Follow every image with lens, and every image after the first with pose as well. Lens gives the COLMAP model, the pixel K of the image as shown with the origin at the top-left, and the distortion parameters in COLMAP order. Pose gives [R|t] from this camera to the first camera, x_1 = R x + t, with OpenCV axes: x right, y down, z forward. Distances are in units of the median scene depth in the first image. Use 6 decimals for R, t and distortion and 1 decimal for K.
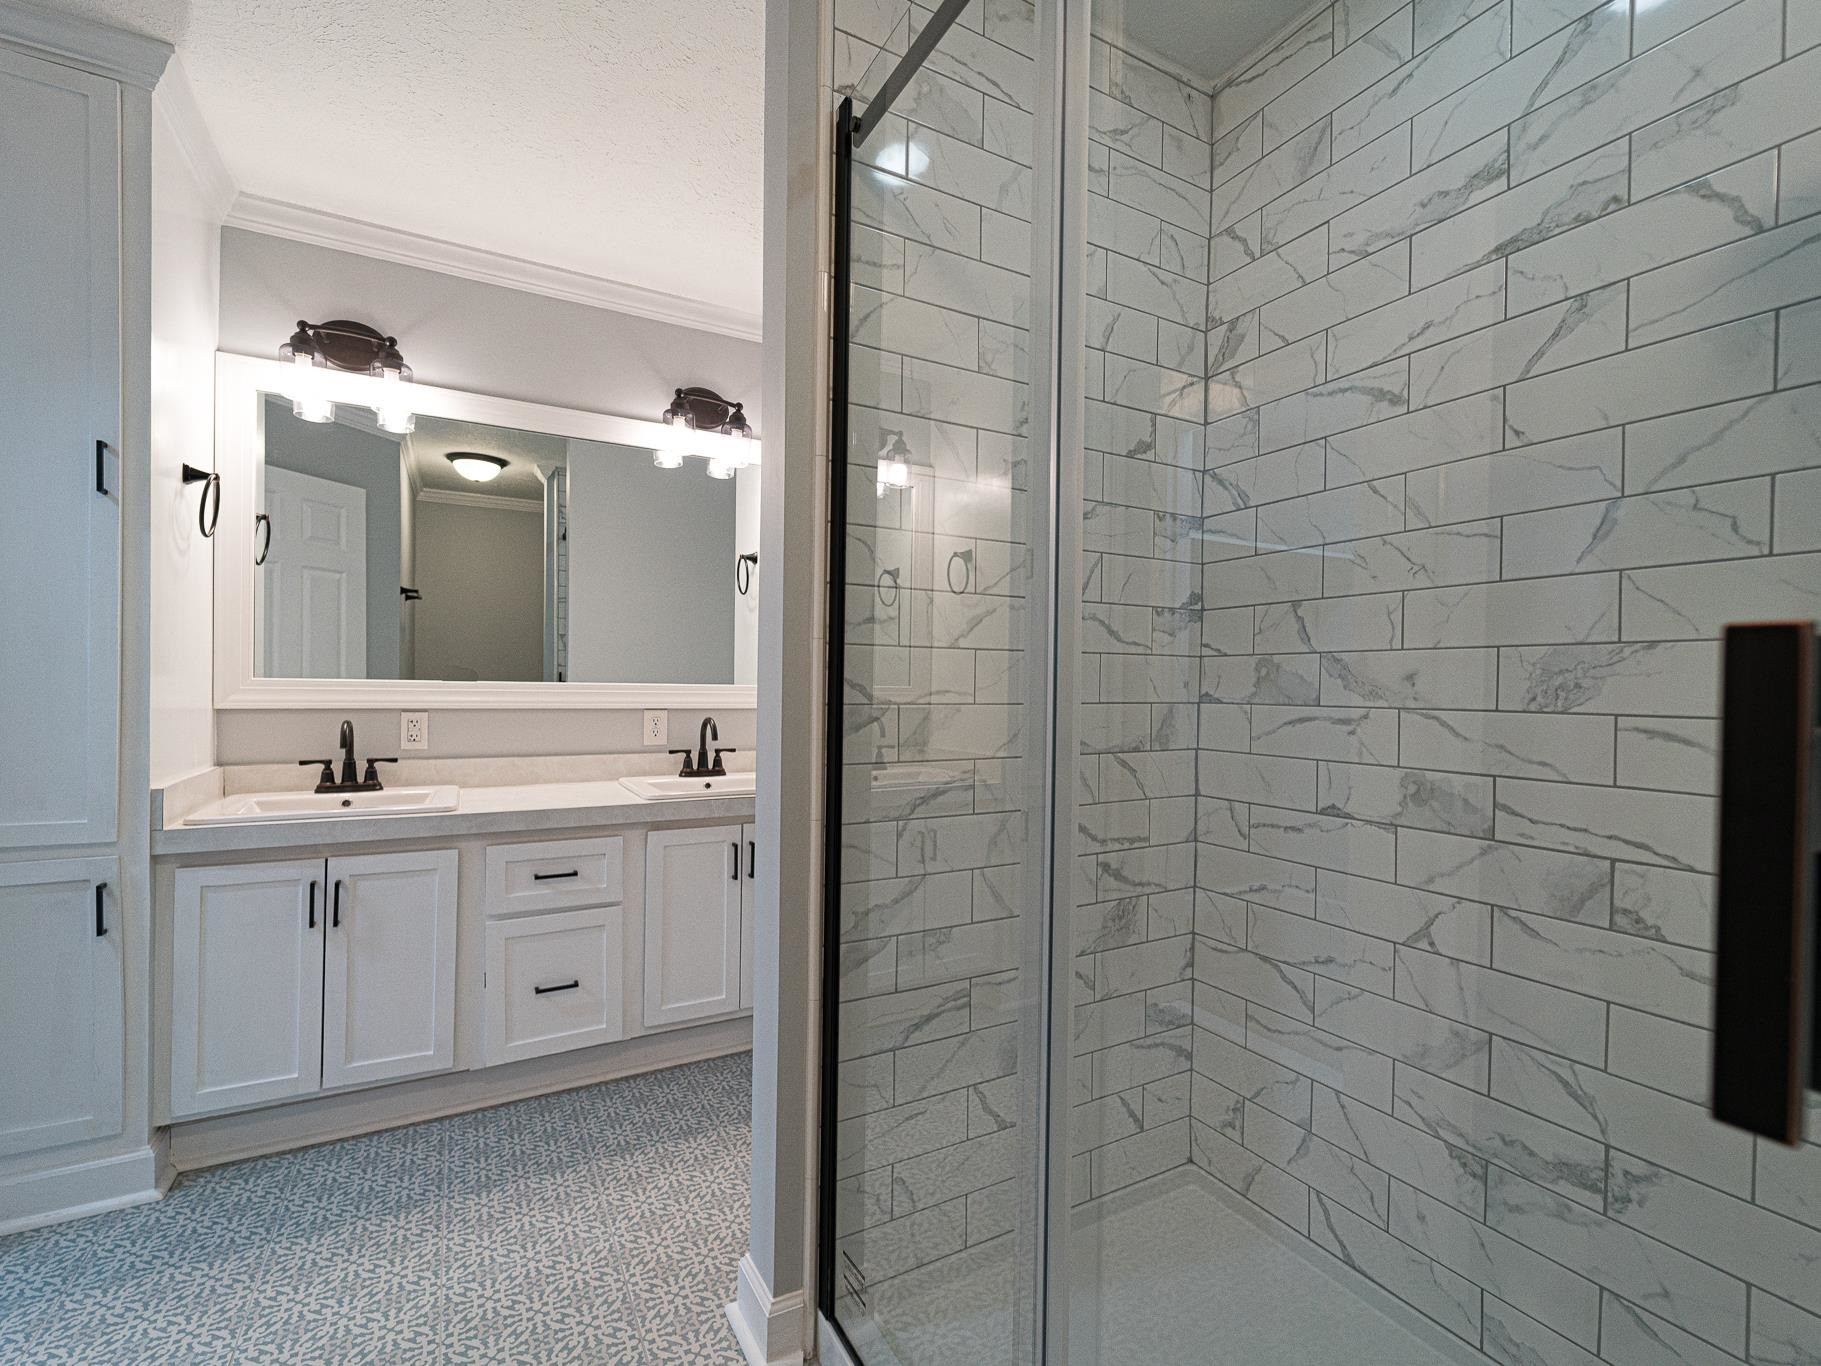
lens RADIAL K [[818.1, 0, 909.9], [0, 818.1, 690.0], [0, 0, 1]] dist [-0.003173, -0.000367]
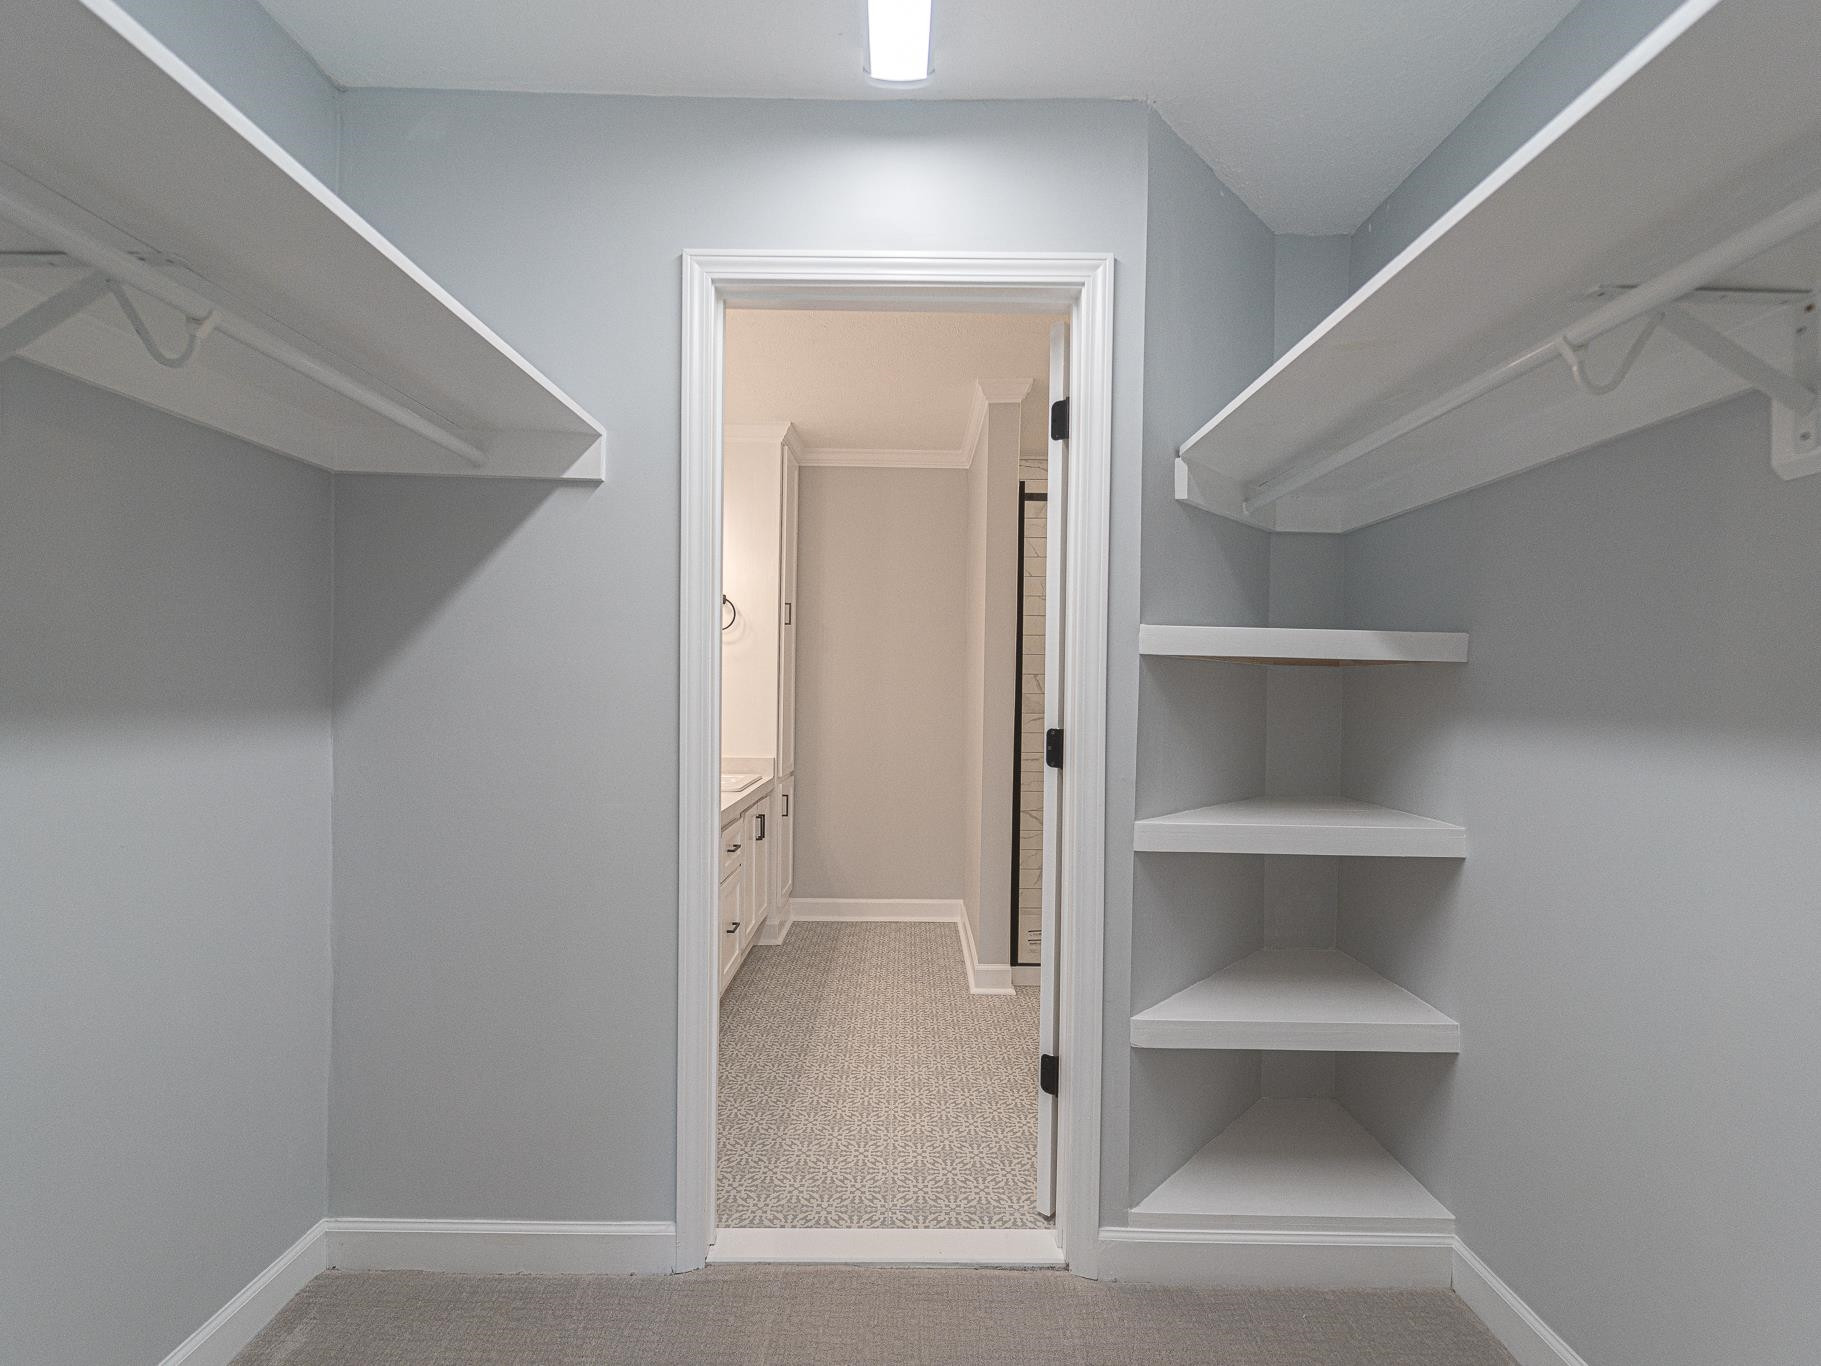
lens RADIAL K [[818.1, 0, 909.0], [0, 818.1, 681.4], [0, 0, 1]] dist [-0.003173, -0.000367]
pose [[0.481295, 0.002304, 0.876556, -1.440881], [-0.001396, 0.999997, -0.001862, -0.055398], [-0.876558, -0.000327, 0.481297, 0.050663]]
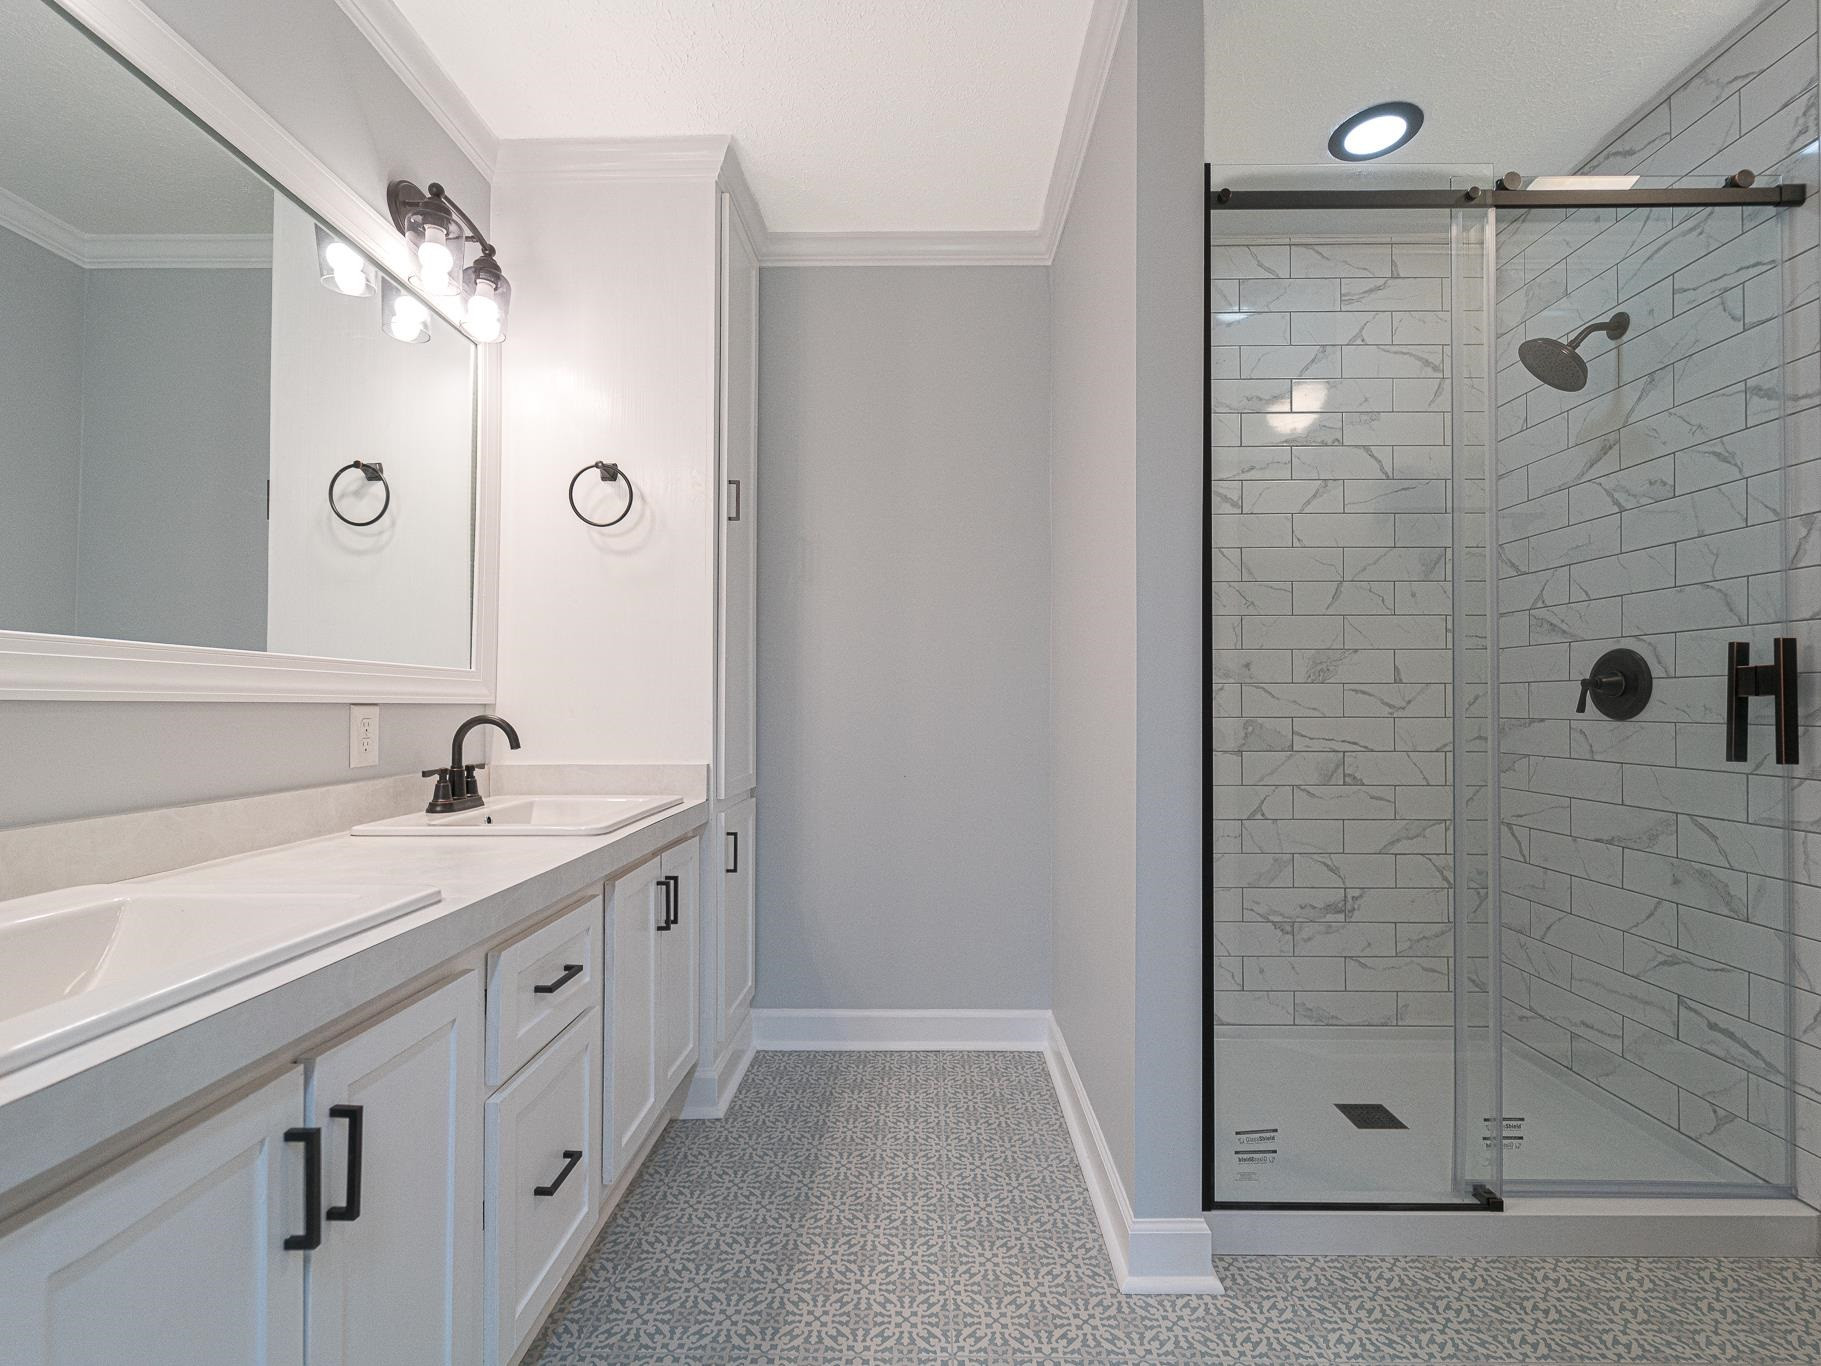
lens RADIAL K [[818.1, 0, 912.5], [0, 818.1, 691.0], [0, 0, 1]] dist [-0.003173, -0.000367]
pose [[0.492822, 0.002478, 0.870127, -0.768424], [0.010141, 0.999912, -0.008591, 0.028924], [-0.870071, 0.013057, 0.492753, 0.465118]]
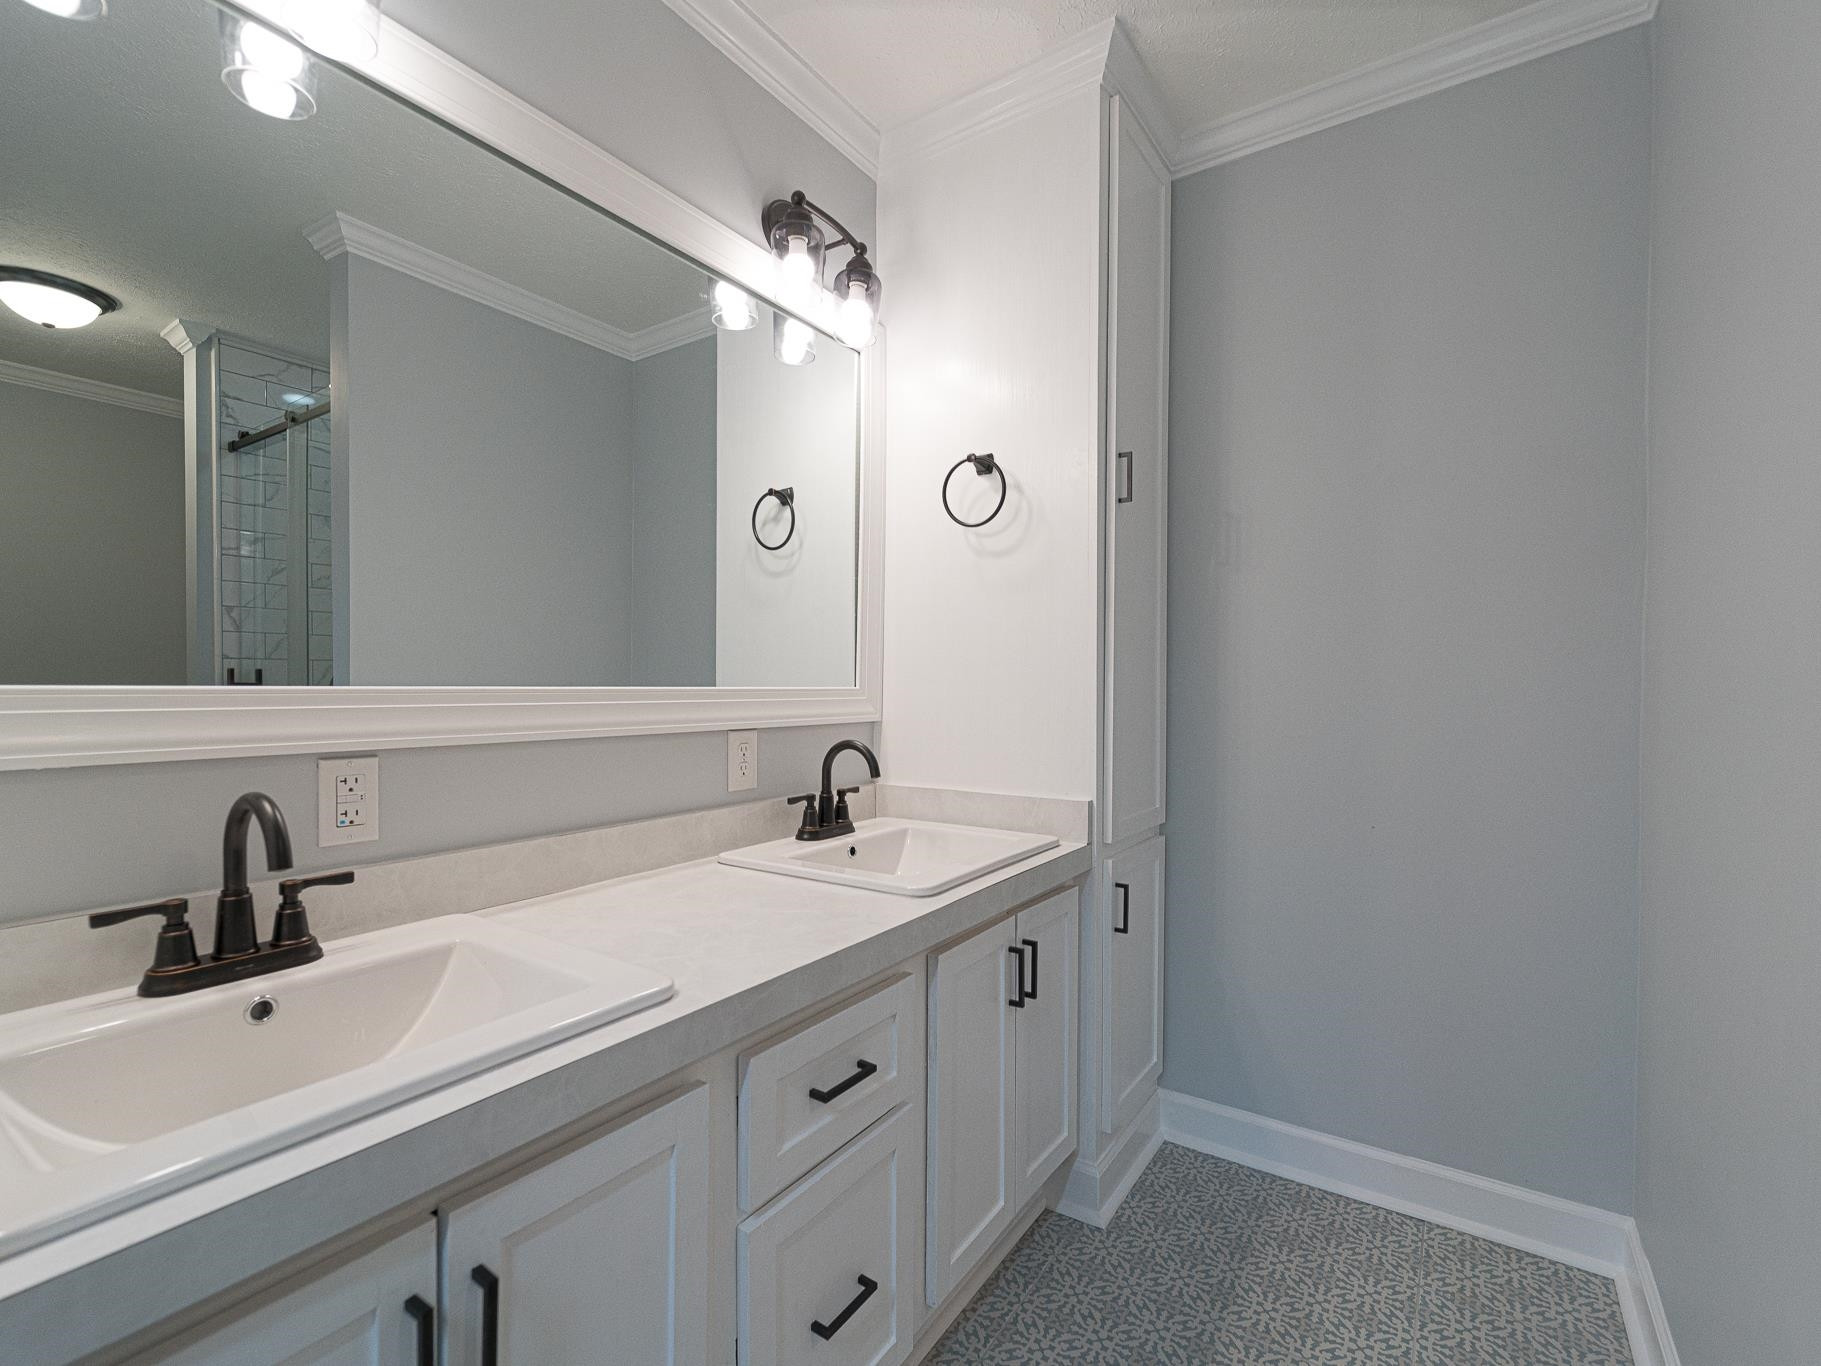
lens RADIAL K [[818.1, 0, 906.4], [0, 818.1, 693.0], [0, 0, 1]] dist [-0.003173, -0.000367]
pose [[0.890509, -0.015677, 0.454695, -0.583625], [0.011326, 0.999860, 0.012291, -0.010745], [-0.454824, -0.005796, 0.890562, 0.516009]]
